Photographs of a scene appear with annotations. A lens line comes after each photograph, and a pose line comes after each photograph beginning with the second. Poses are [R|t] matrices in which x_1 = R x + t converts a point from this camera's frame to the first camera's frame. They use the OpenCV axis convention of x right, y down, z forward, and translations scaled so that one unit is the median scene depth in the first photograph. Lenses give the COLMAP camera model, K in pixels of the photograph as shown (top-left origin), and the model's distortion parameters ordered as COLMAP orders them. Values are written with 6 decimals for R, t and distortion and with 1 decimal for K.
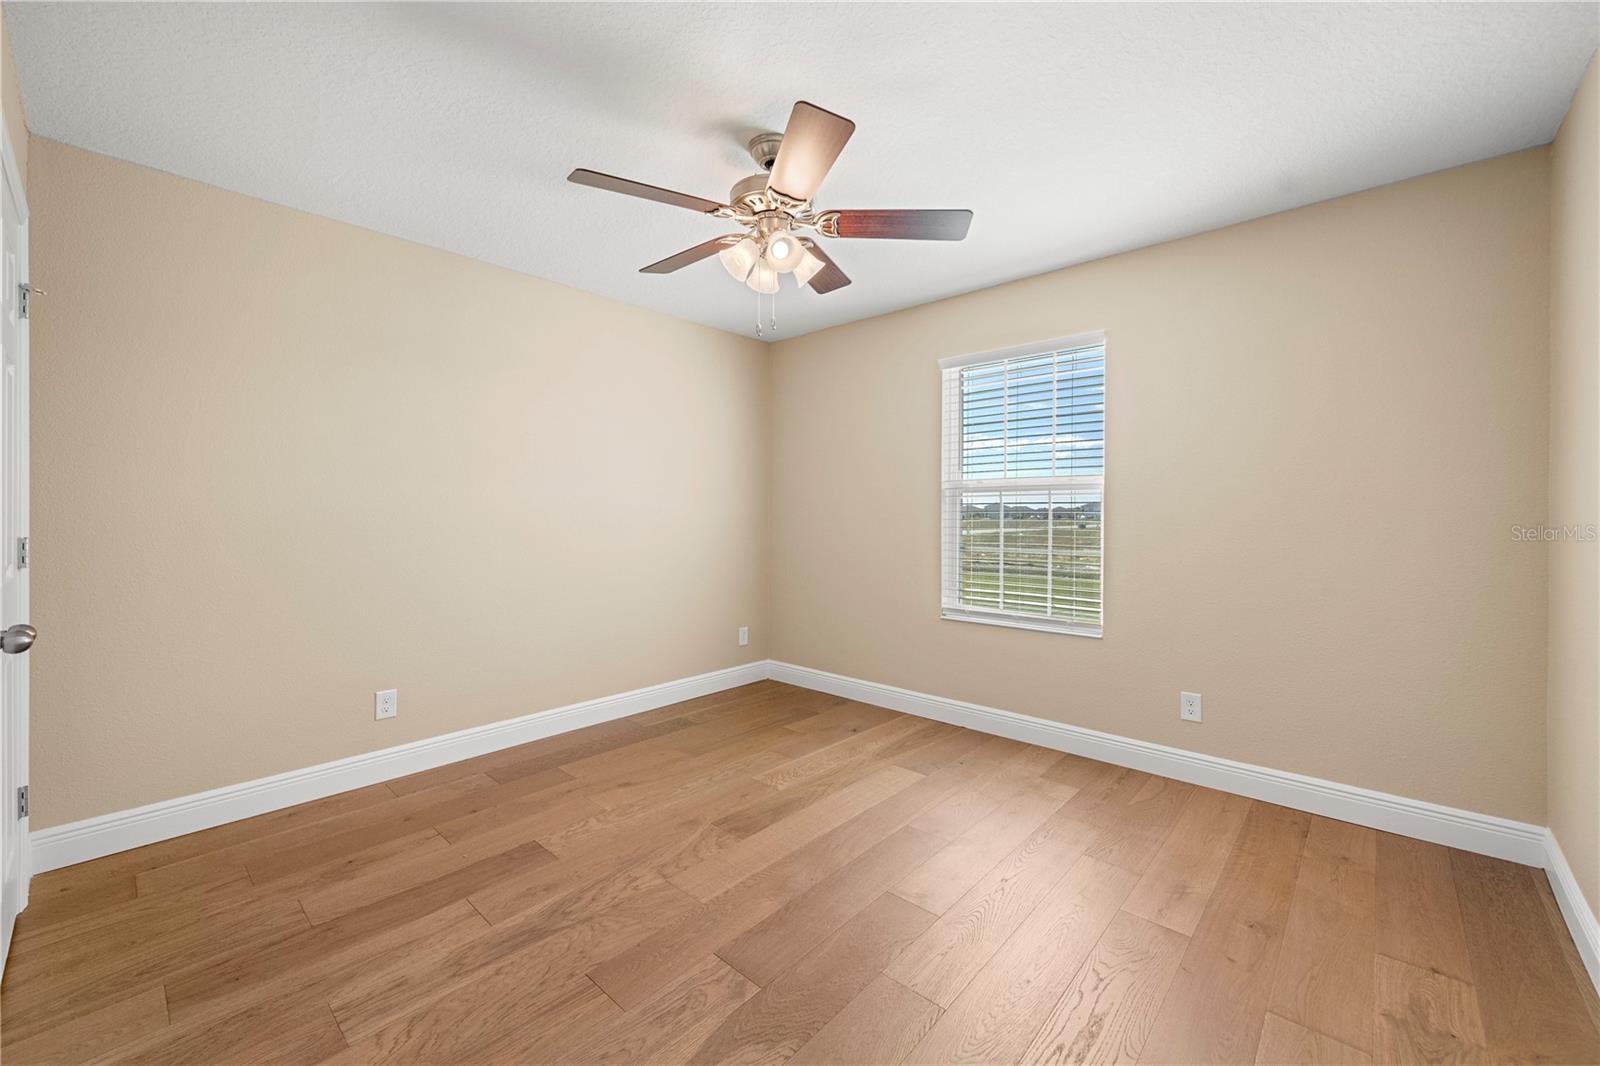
lens RADIAL K [[632.2, 0, 799.2], [0, 632.2, 509.7], [0, 0, 1]] dist [0.001791, -0.000163]
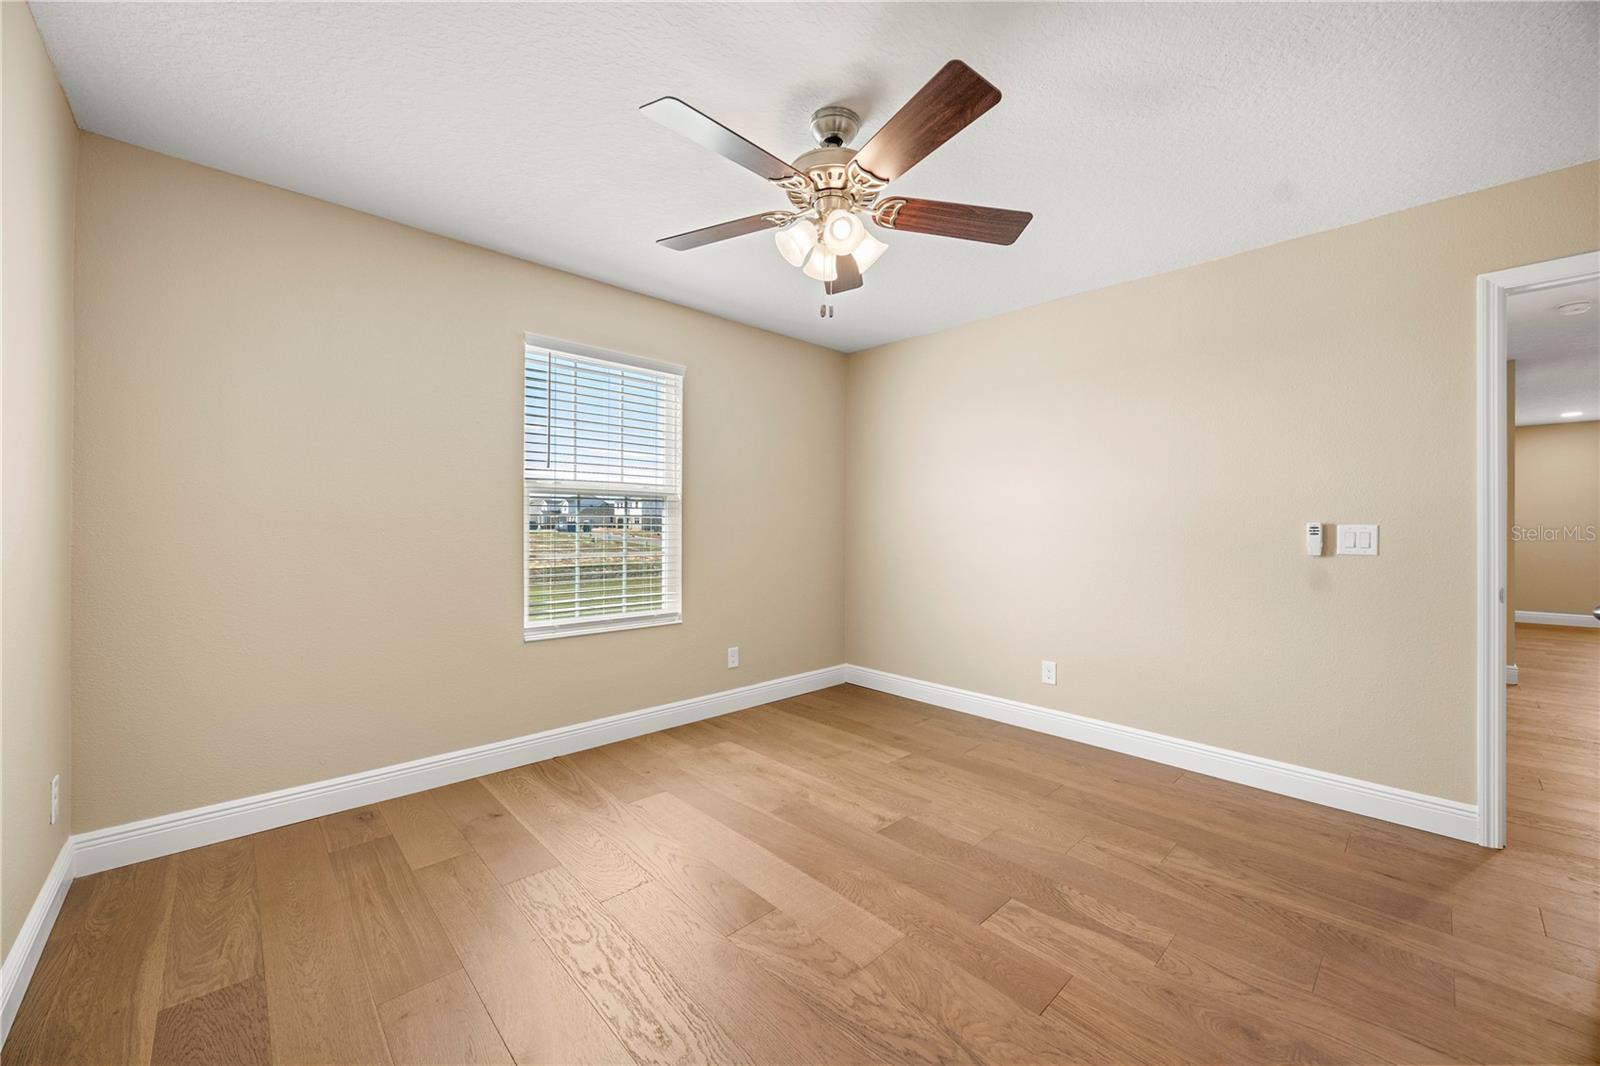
lens RADIAL K [[617.5, 0, 802.3], [0, 617.5, 517.8], [0, 0, 1]] dist [0.001394, 0.000015]
pose [[0.067038, 0.015117, 0.997636, -0.770622], [-0.015053, 0.999787, -0.014138, 0.019070], [-0.997637, -0.014069, 0.067251, 0.788293]]
